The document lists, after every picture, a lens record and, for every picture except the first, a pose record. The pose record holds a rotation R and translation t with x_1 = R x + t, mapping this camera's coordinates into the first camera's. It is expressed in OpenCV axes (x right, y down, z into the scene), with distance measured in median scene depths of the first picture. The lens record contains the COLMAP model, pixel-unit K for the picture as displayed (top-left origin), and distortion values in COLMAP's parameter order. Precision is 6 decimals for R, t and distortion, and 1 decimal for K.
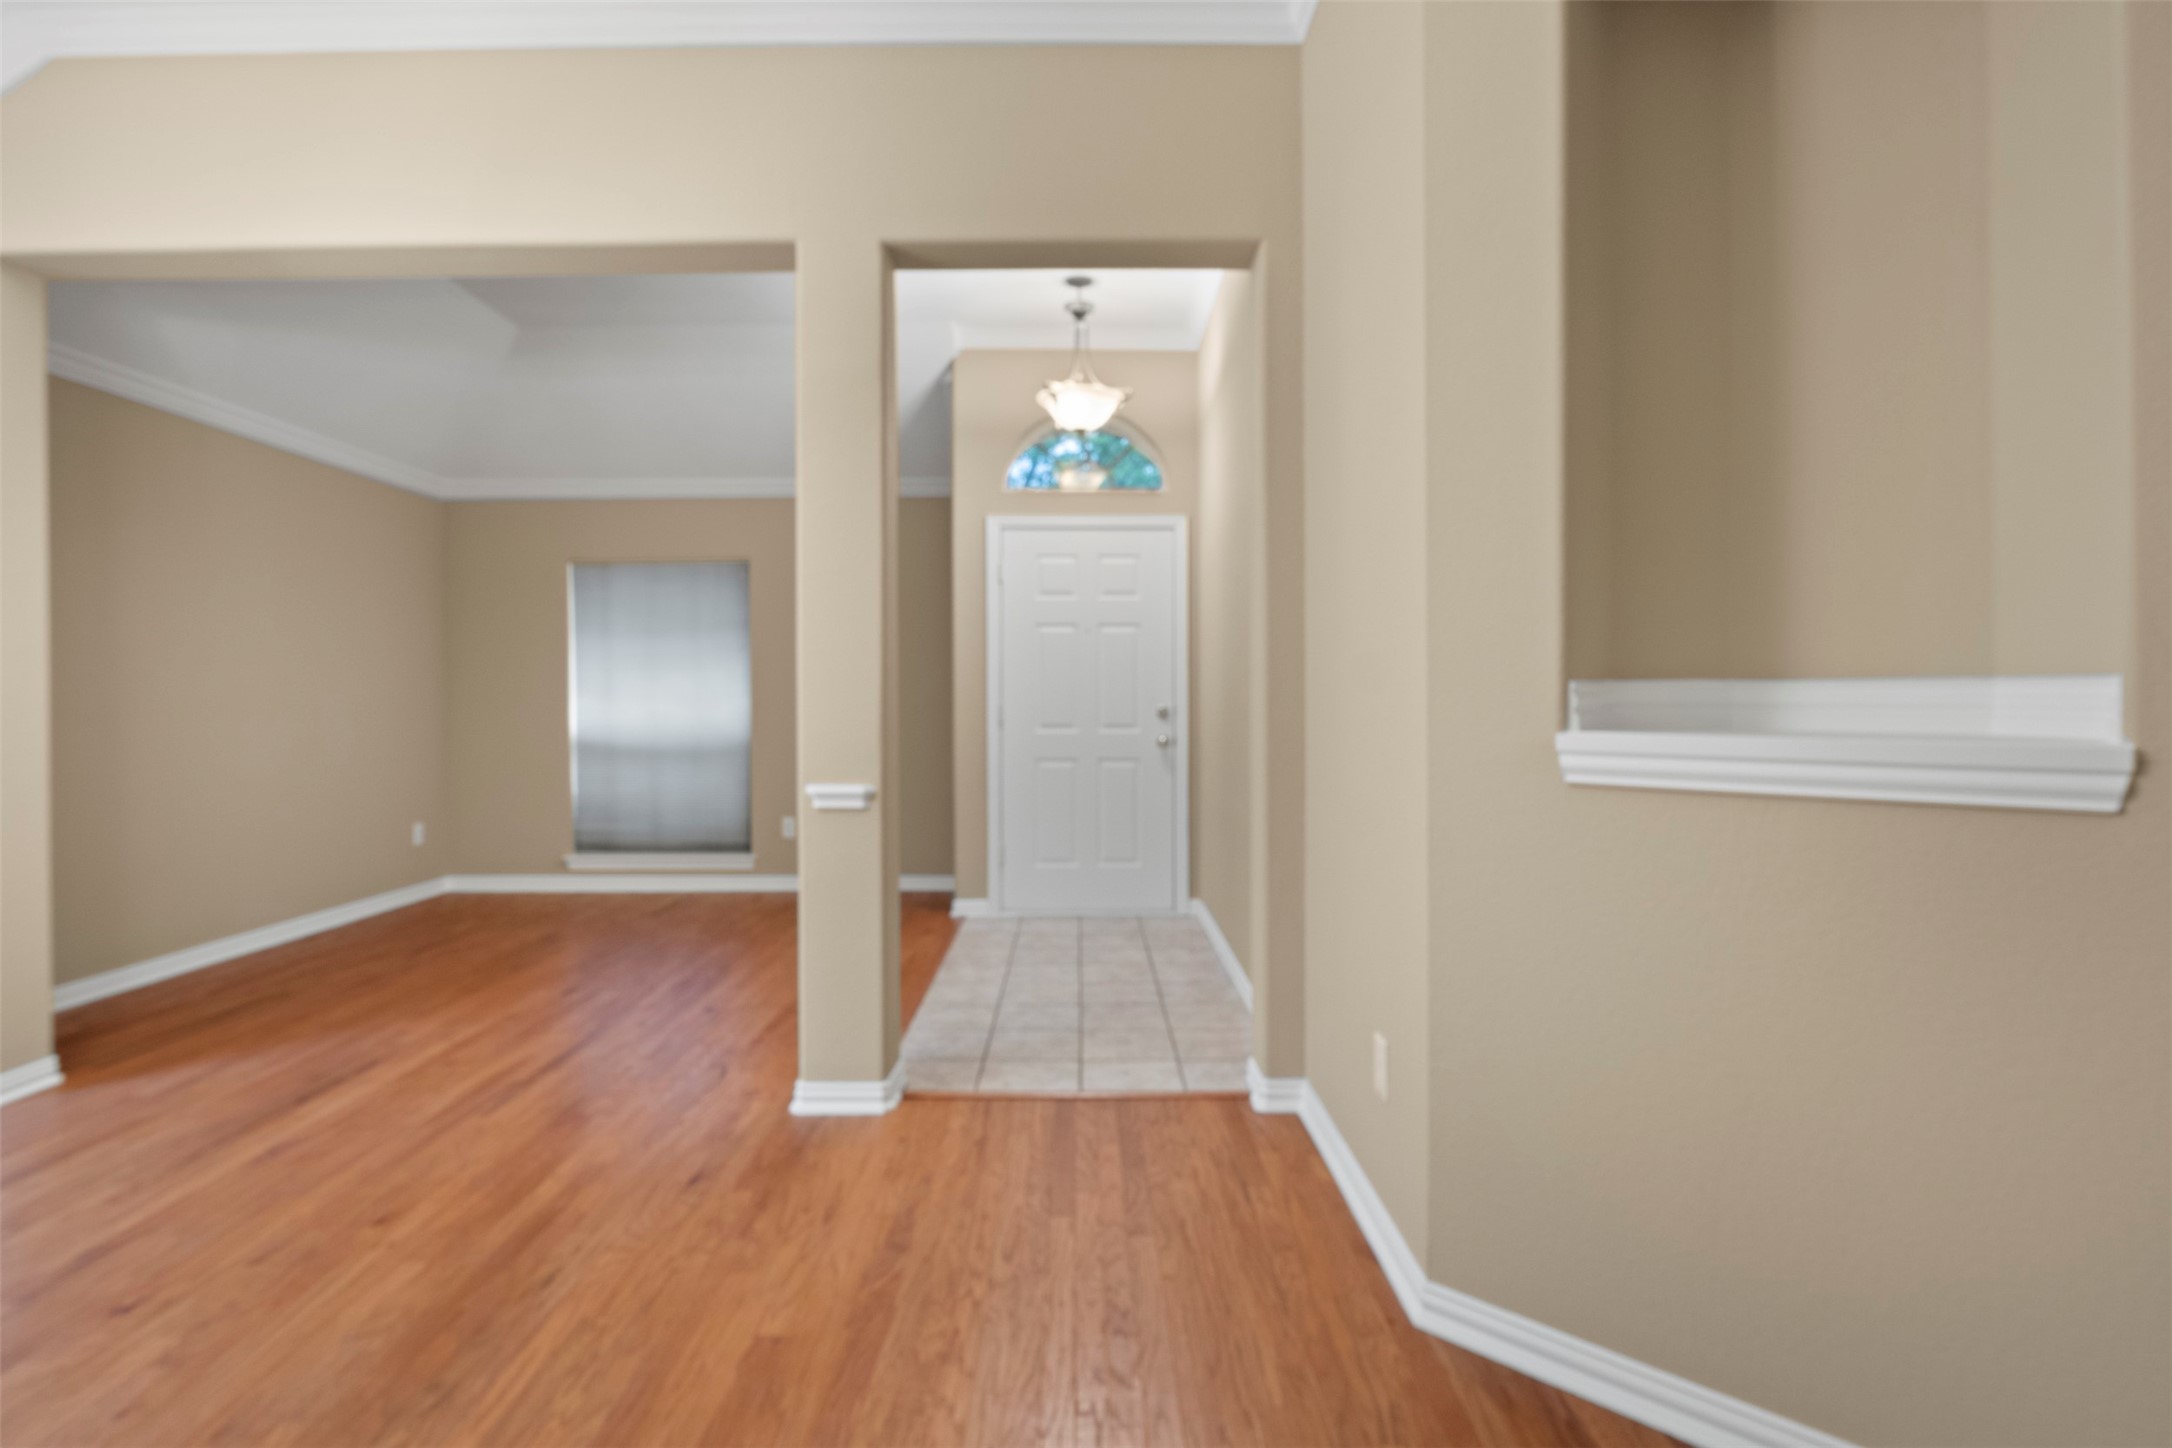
lens RADIAL K [[1101.4, 0, 1090.8], [0, 1101.4, 681.3], [0, 0, 1]] dist [0.002496, -0.010903]
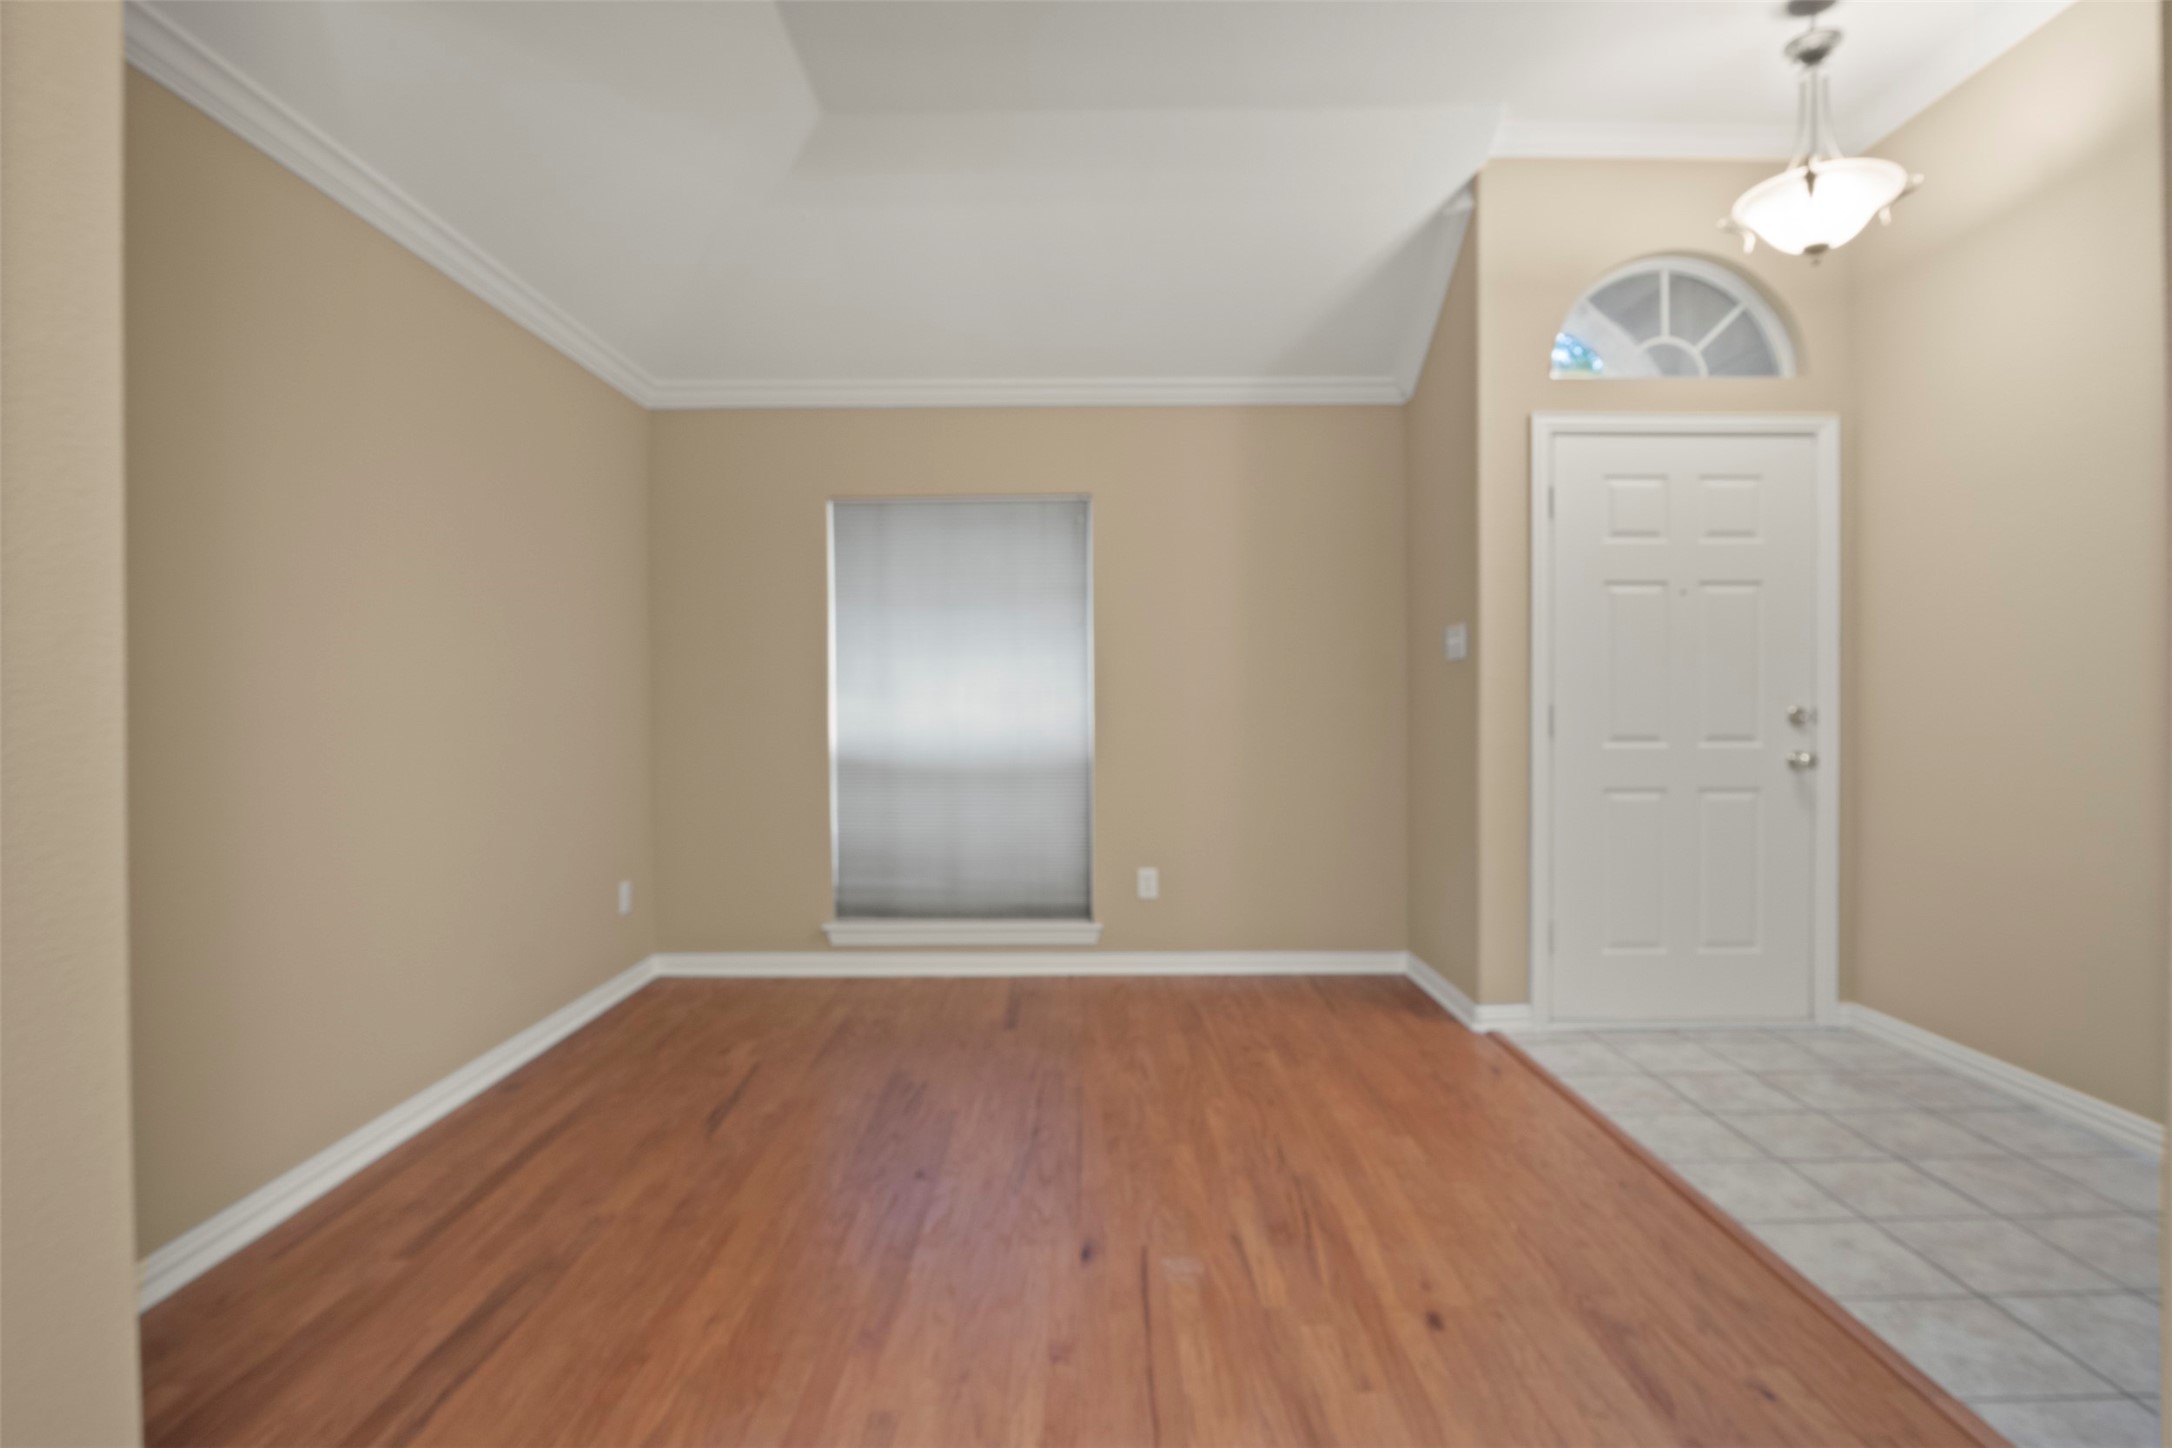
lens RADIAL K [[1101.4, 0, 1090.8], [0, 1101.4, 681.3], [0, 0, 1]] dist [0.002496, -0.010903]
pose [[0.999998, 0.000480, 0.002067, -0.314847], [-0.000464, 0.999970, -0.007765, 0.011334], [-0.002070, 0.007764, 0.999968, 0.310518]]
